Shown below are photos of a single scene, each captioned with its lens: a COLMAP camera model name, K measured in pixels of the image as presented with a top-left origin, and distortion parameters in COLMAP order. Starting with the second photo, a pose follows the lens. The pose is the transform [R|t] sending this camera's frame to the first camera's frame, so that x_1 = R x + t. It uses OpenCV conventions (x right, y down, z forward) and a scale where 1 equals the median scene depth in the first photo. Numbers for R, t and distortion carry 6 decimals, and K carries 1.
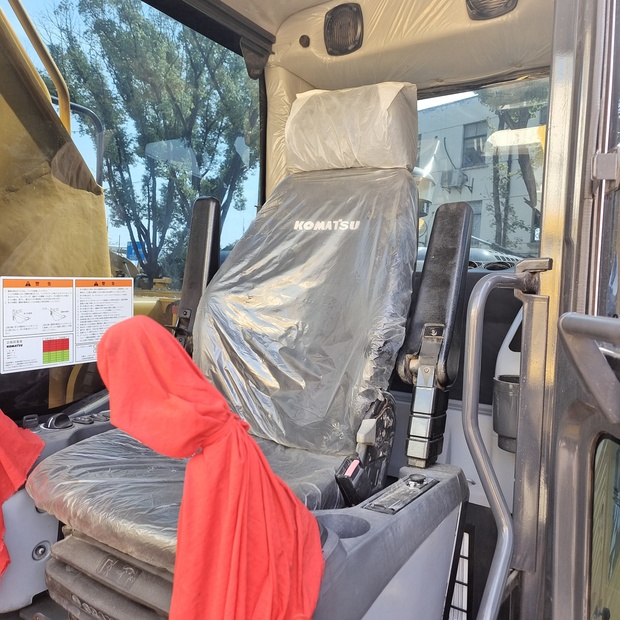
lens RADIAL K [[558.3, 0, 311.3], [0, 558.3, 310.9], [0, 0, 1]] dist [0.027559, 0.006172]
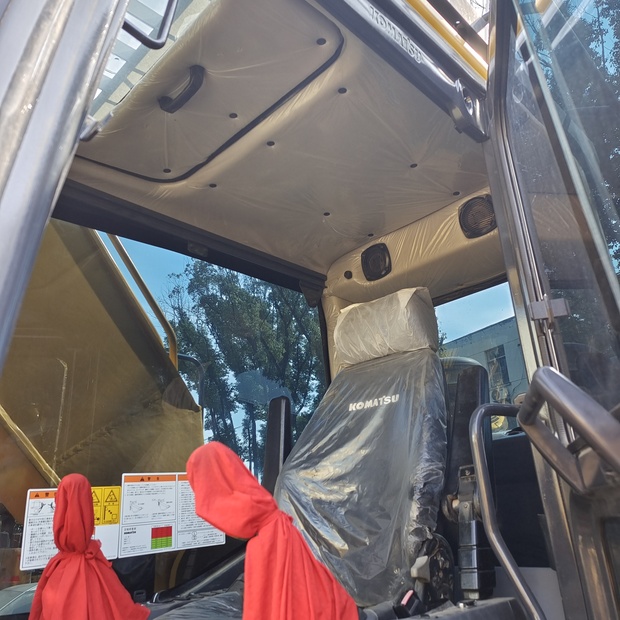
lens RADIAL K [[558.3, 0, 309.5], [0, 558.3, 308.2], [0, 0, 1]] dist [0.027559, 0.006172]
pose [[0.977499, -0.155729, -0.142284, 0.096870], [0.085658, 0.909445, -0.406905, 0.143553], [0.192767, 0.385561, 0.902321, -0.201216]]
